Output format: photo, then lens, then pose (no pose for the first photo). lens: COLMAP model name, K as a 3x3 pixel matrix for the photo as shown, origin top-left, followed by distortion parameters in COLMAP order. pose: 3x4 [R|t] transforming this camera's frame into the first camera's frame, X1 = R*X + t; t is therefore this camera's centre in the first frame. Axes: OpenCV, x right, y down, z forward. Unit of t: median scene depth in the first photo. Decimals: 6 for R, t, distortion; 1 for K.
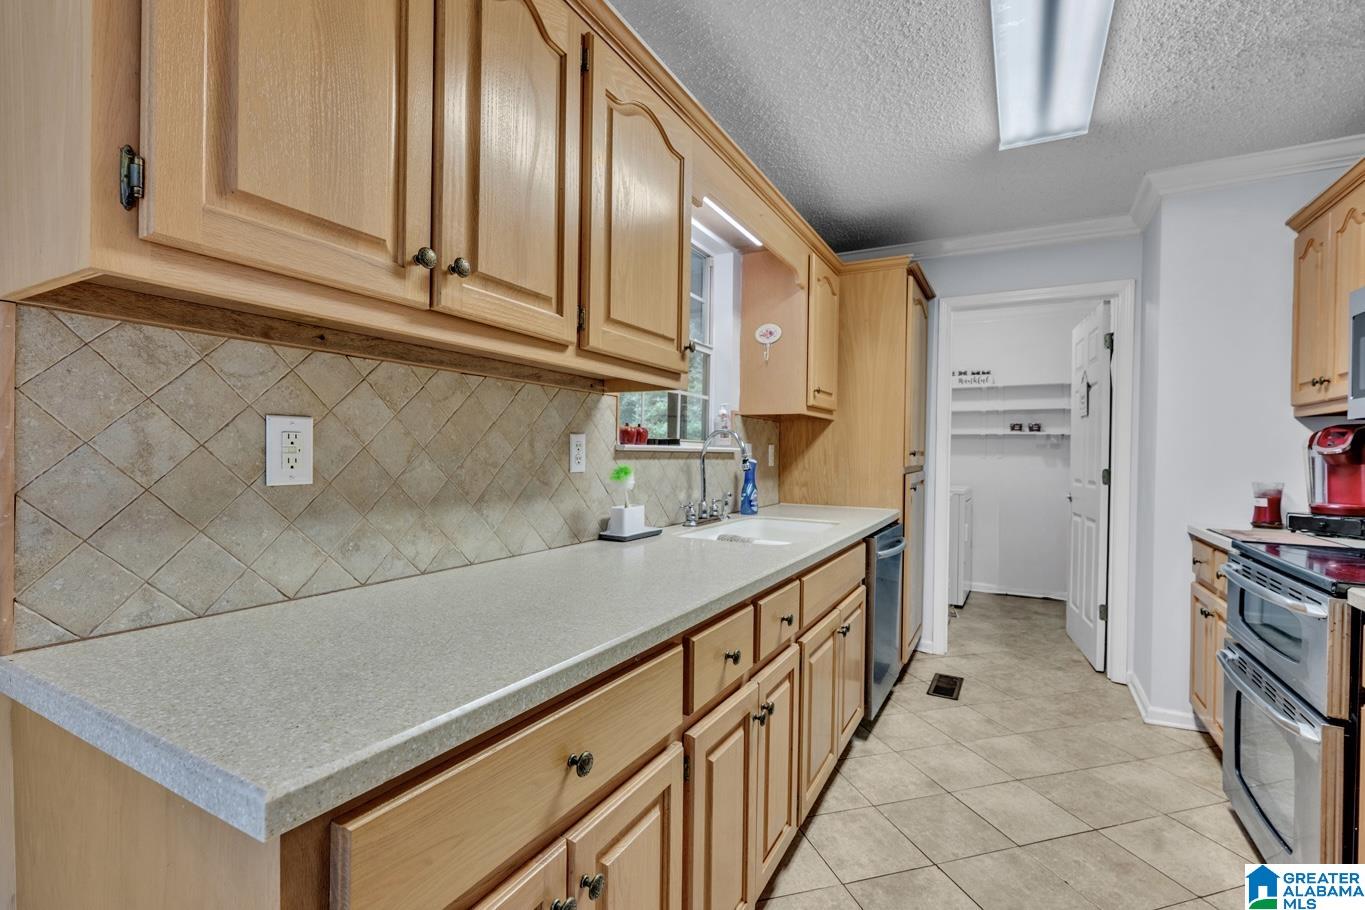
lens RADIAL K [[529.9, 0, 682.8], [0, 529.9, 460.2], [0, 0, 1]] dist [0.001599, 0.000173]
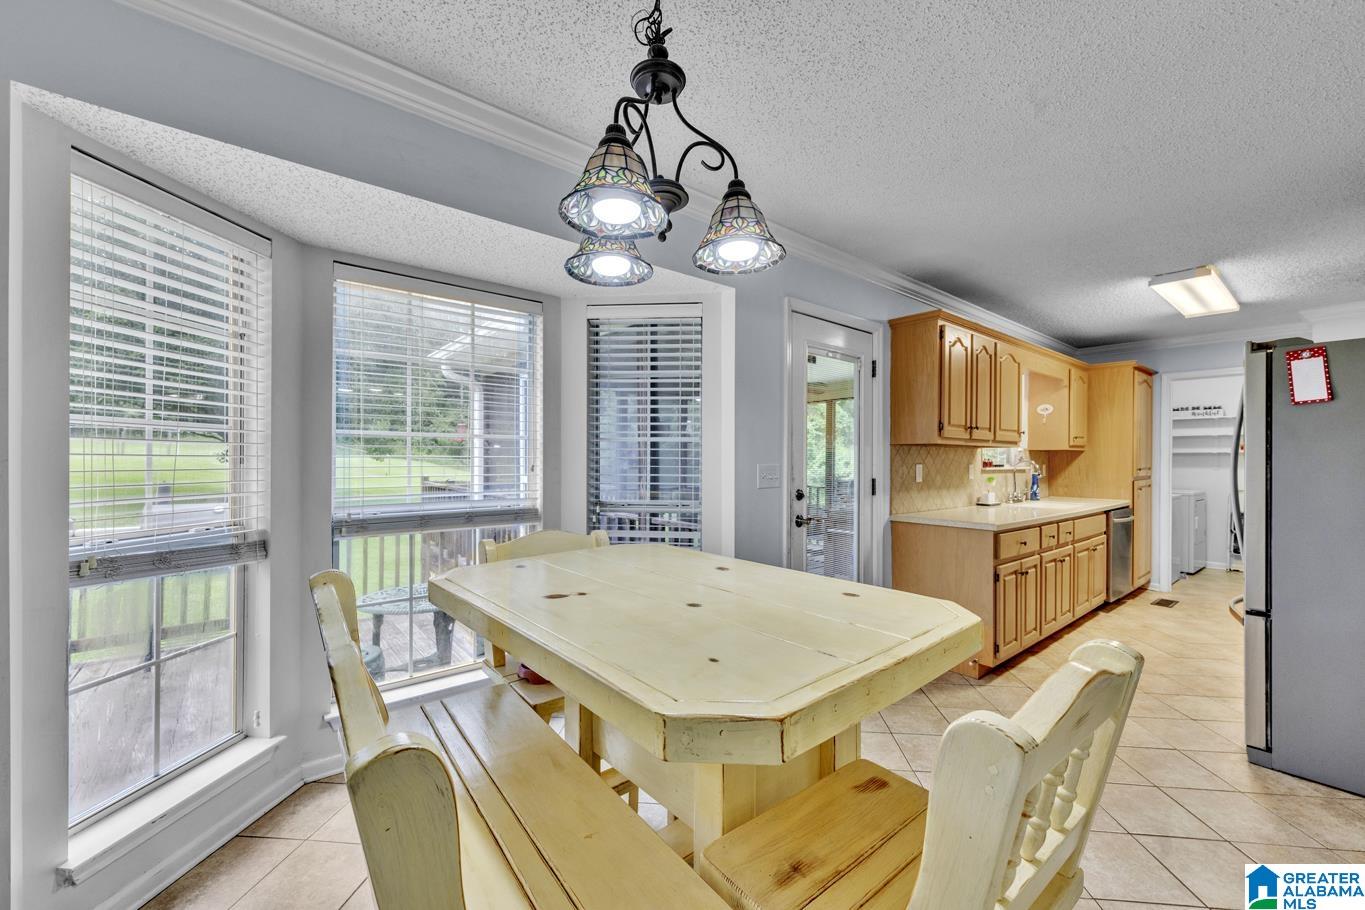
lens RADIAL K [[529.9, 0, 682.8], [0, 529.9, 460.2], [0, 0, 1]] dist [0.001599, 0.000173]
pose [[0.935767, -0.008655, -0.352513, -0.408265], [0.003704, 0.999885, -0.014715, -0.024914], [0.352600, 0.012464, 0.935691, -1.326849]]
